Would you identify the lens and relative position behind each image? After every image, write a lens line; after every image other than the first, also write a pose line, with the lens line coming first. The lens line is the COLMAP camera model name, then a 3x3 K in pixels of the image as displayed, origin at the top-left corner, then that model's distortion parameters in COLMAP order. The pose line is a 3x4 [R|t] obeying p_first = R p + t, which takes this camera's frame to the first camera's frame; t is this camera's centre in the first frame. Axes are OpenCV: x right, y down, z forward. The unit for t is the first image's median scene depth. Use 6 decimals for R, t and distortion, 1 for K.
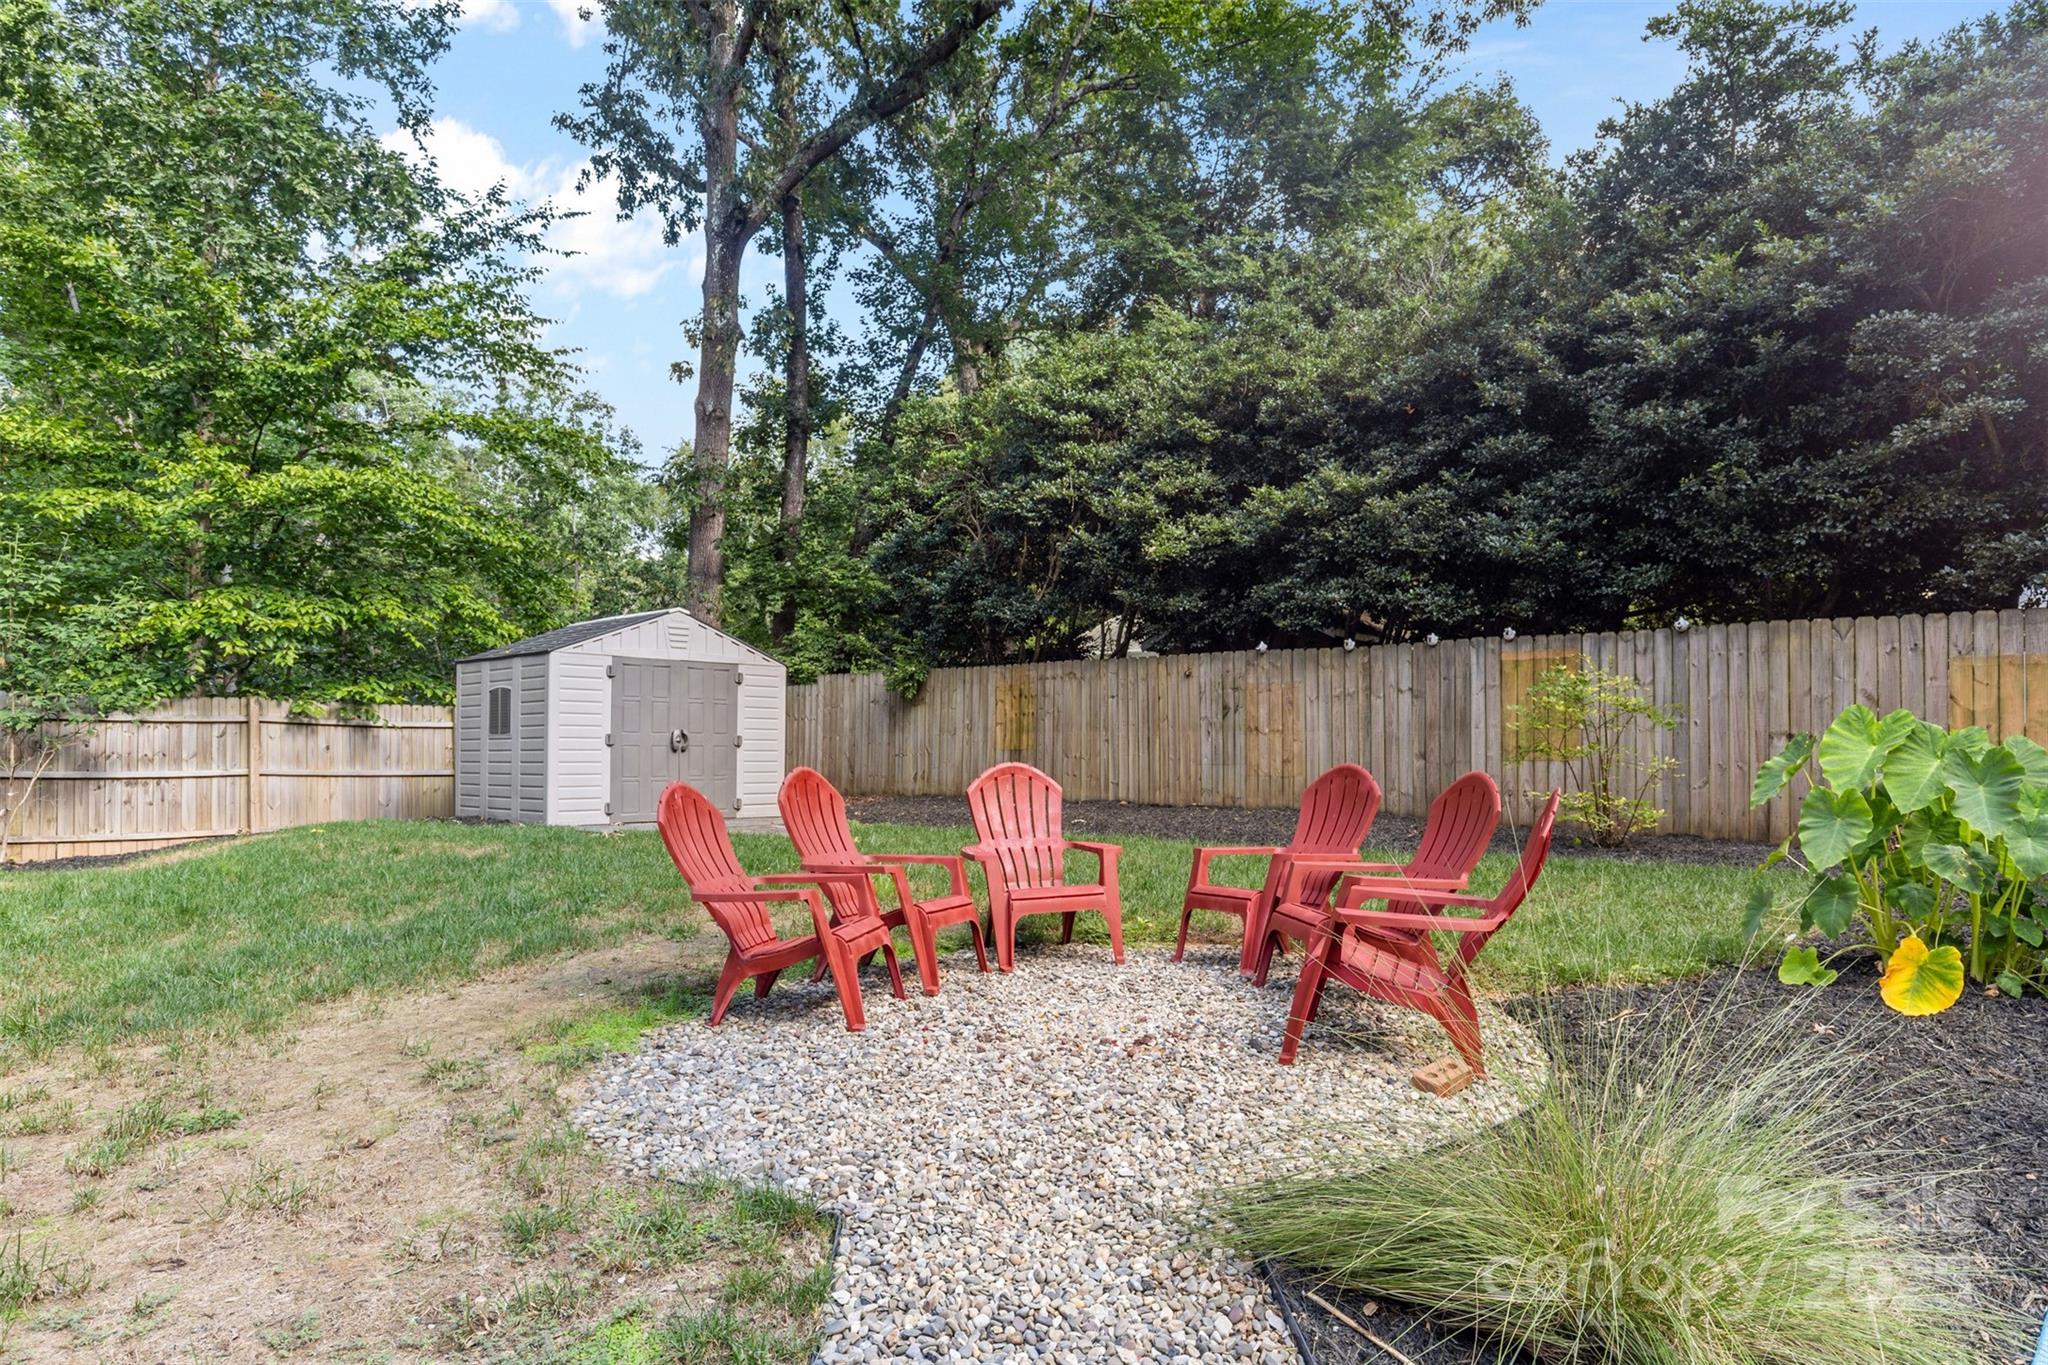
lens RADIAL K [[1196.7, 0, 1015.3], [0, 1196.7, 720.0], [0, 0, 1]] dist [-0.007467, -0.000782]
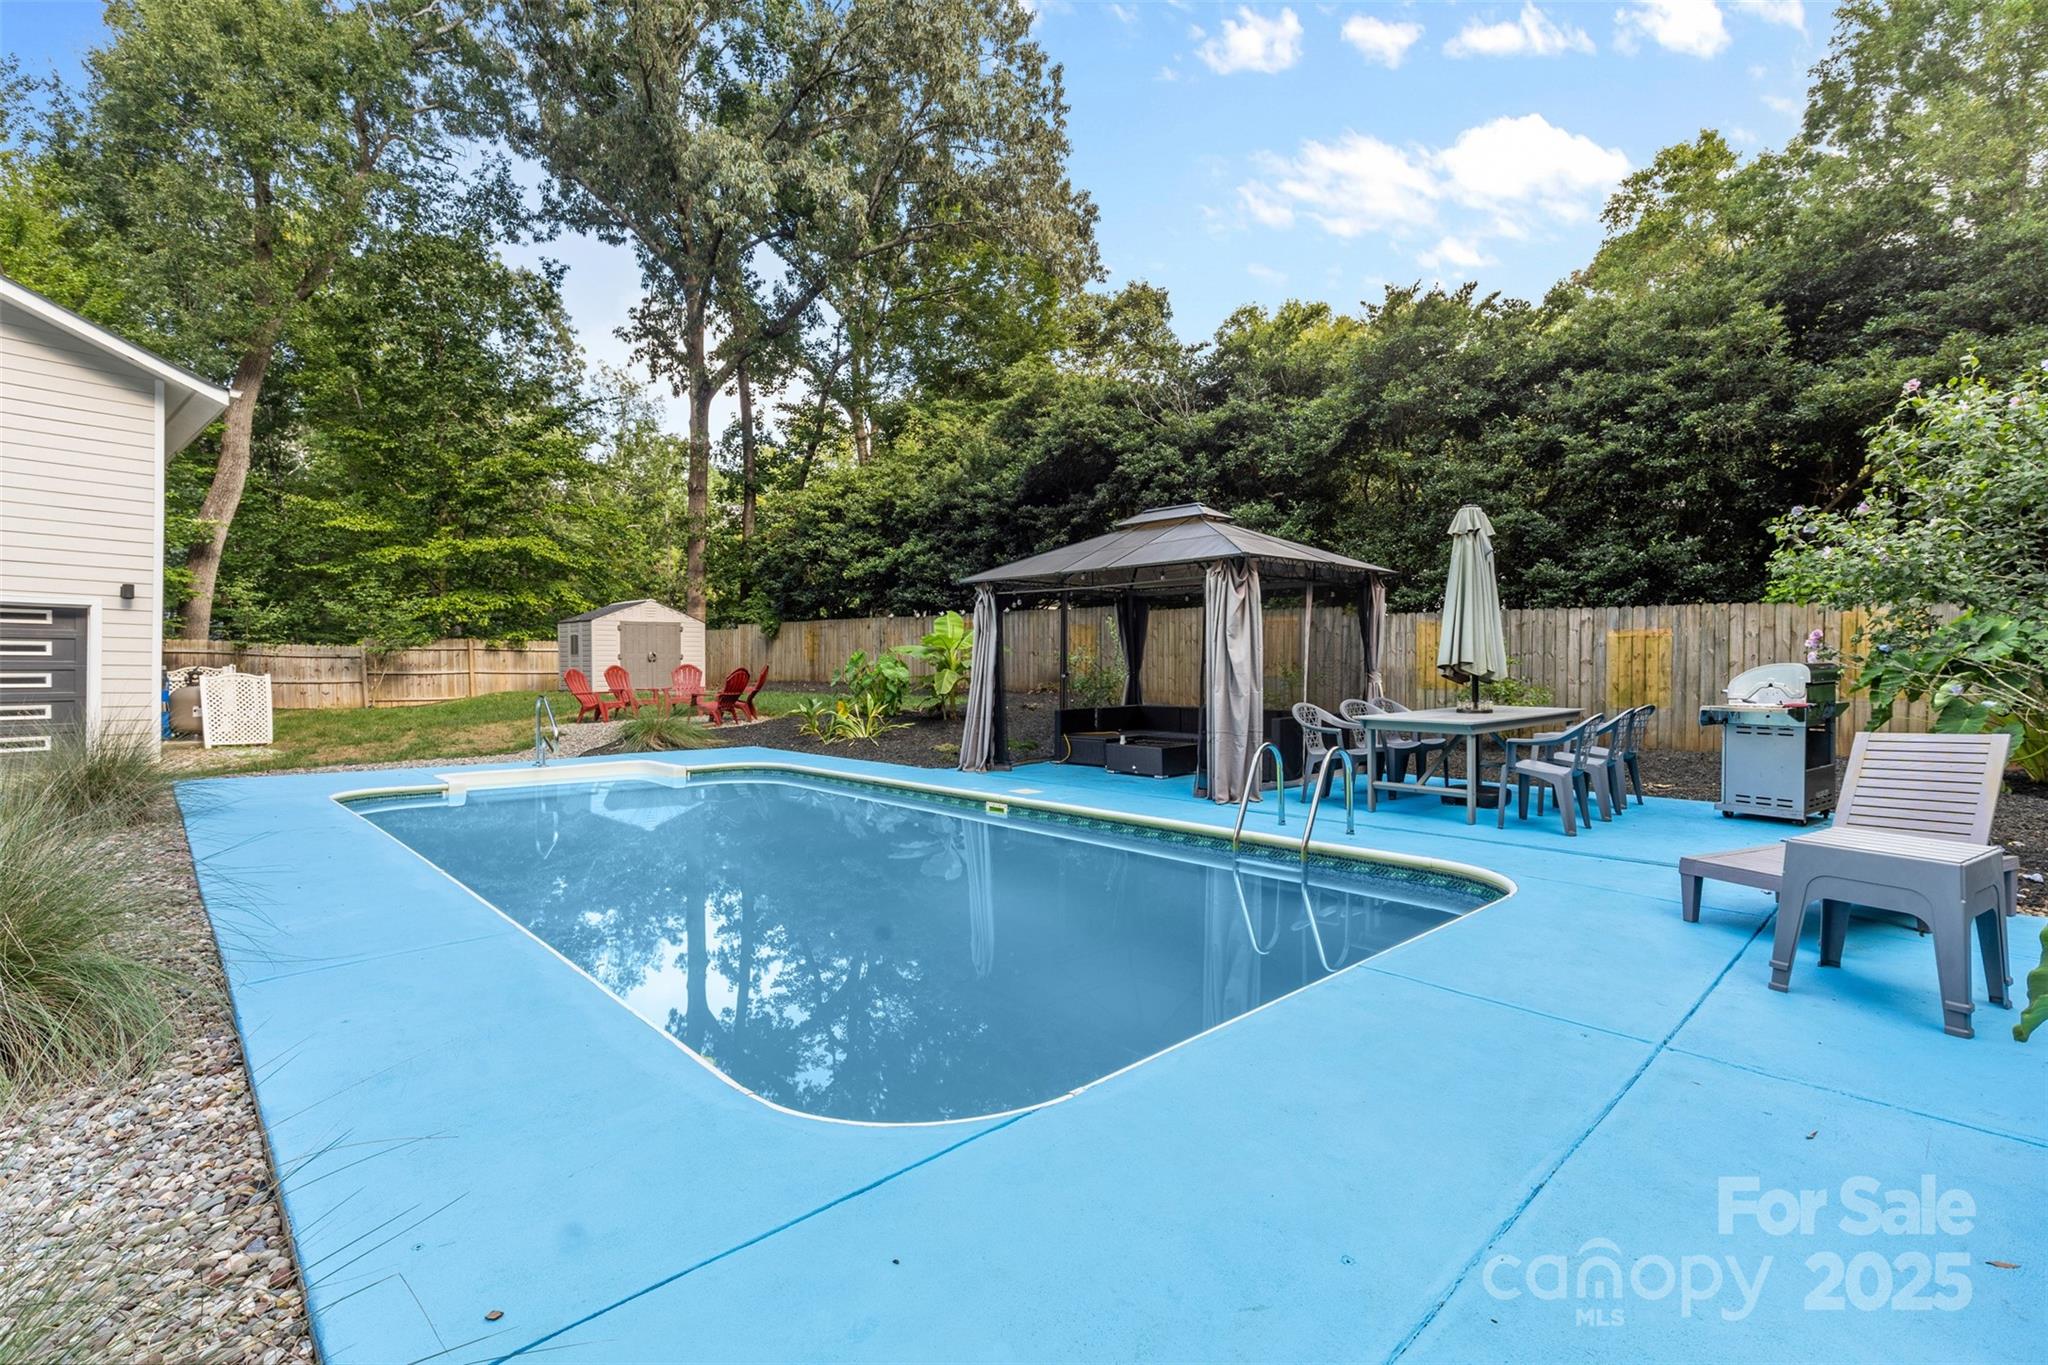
lens RADIAL K [[931.3, 0, 1024.0], [0, 931.3, 682.5], [0, 0, 1]] dist [-0.002659, -0.000441]
pose [[0.999543, -0.005197, -0.029786, 0.482222], [0.006644, 0.998793, 0.048675, -0.015385], [0.029497, -0.048850, 0.998370, -0.766185]]
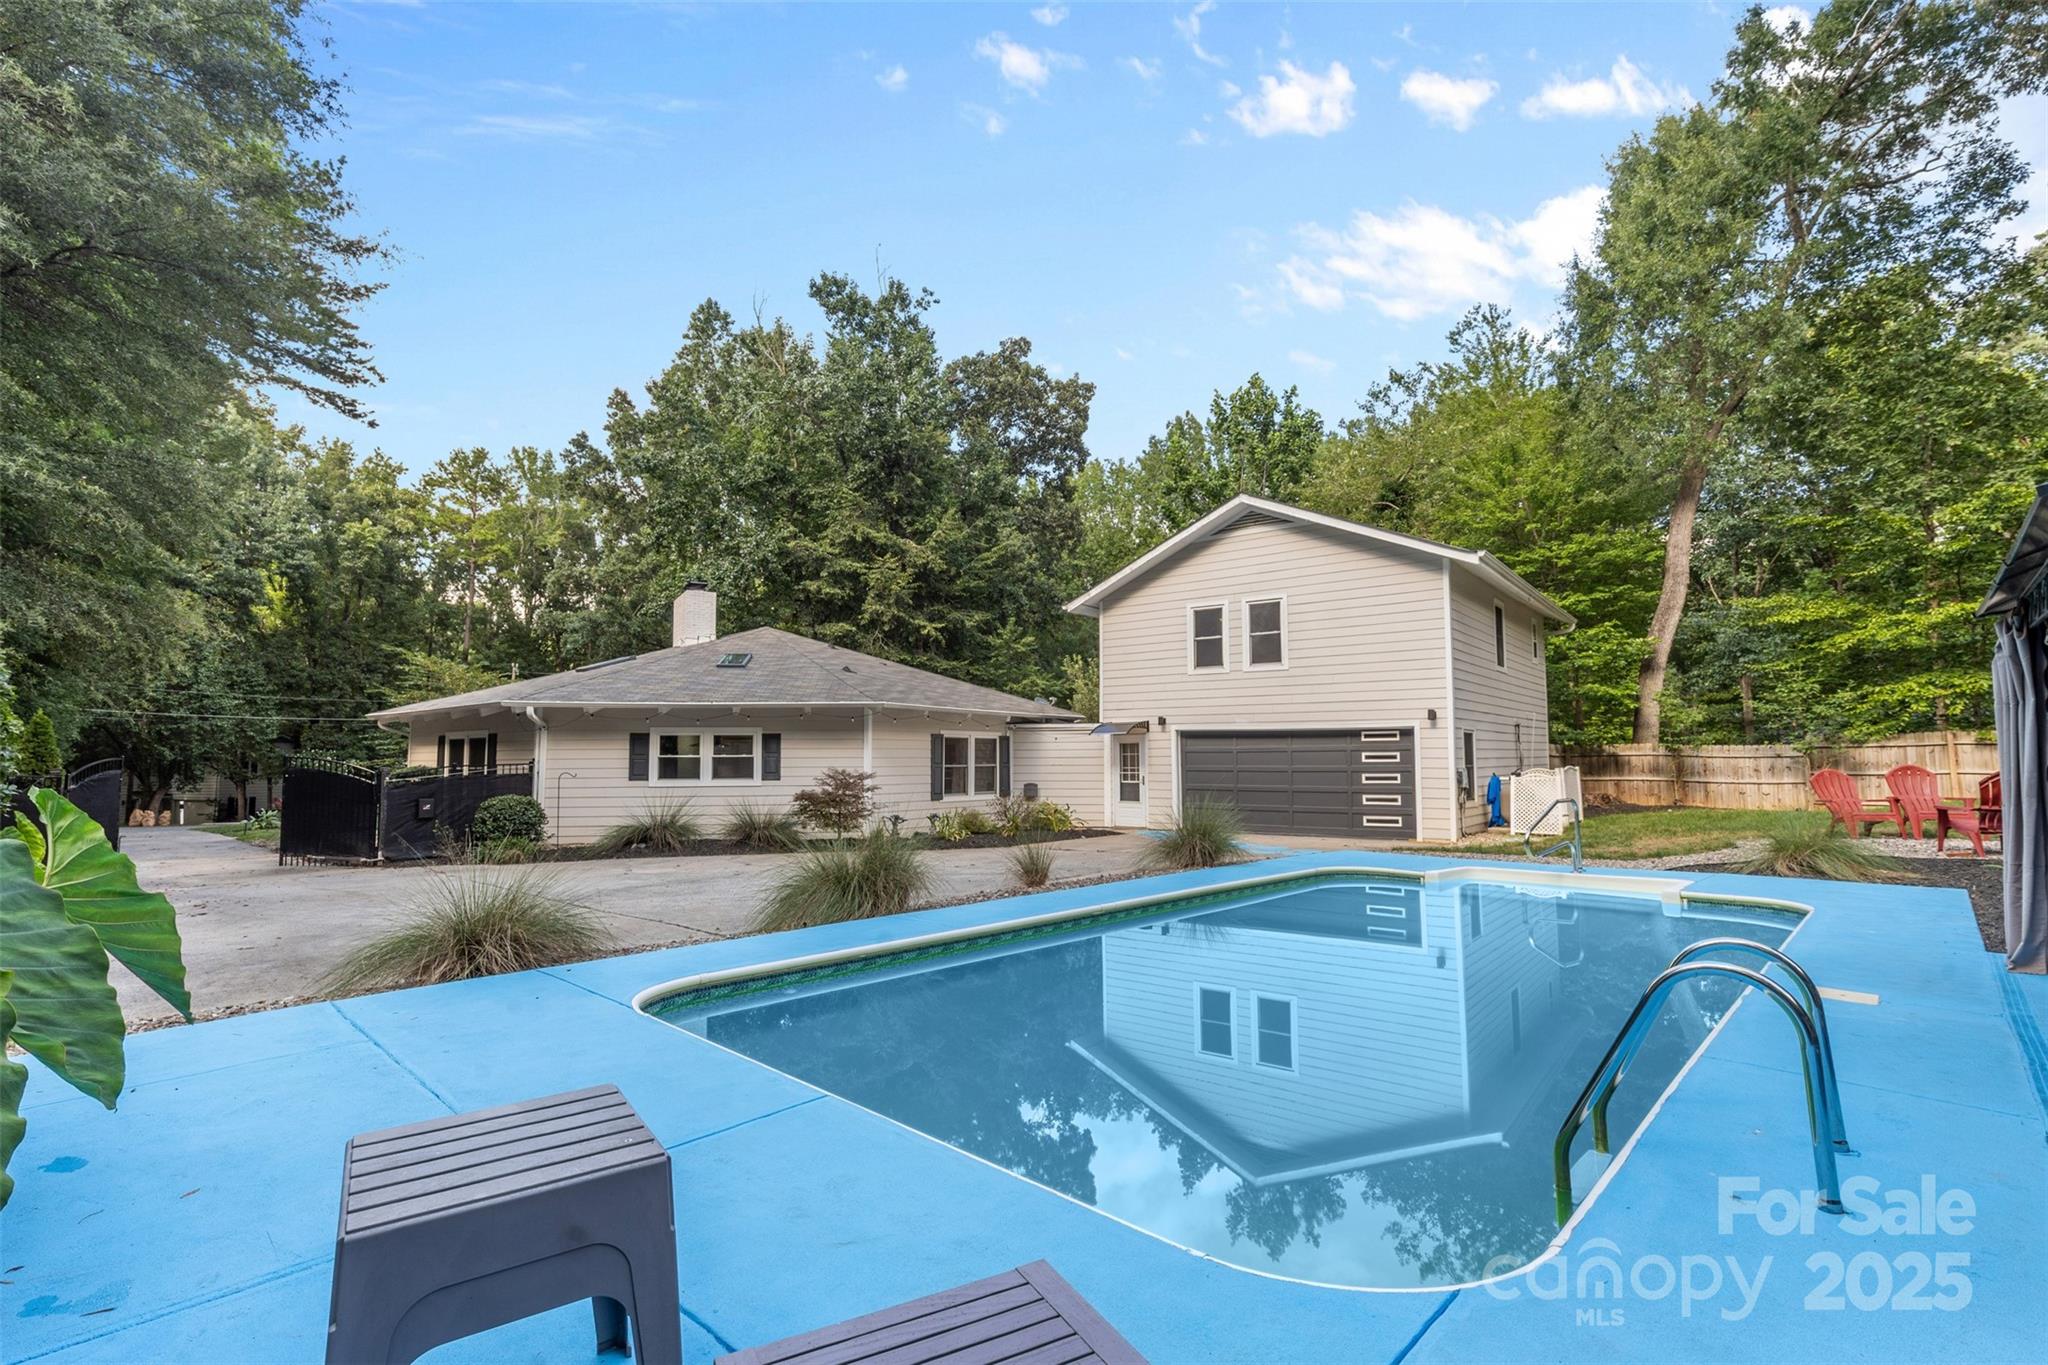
lens RADIAL K [[920.5, 0, 1019.8], [0, 920.5, 713.9], [0, 0, 1]] dist [0.000920, -0.000004]
pose [[-0.002792, -0.060911, -0.998139, 0.814971], [0.037458, 0.997436, -0.060973, -0.012635], [0.999294, -0.037559, -0.000503, -0.450706]]
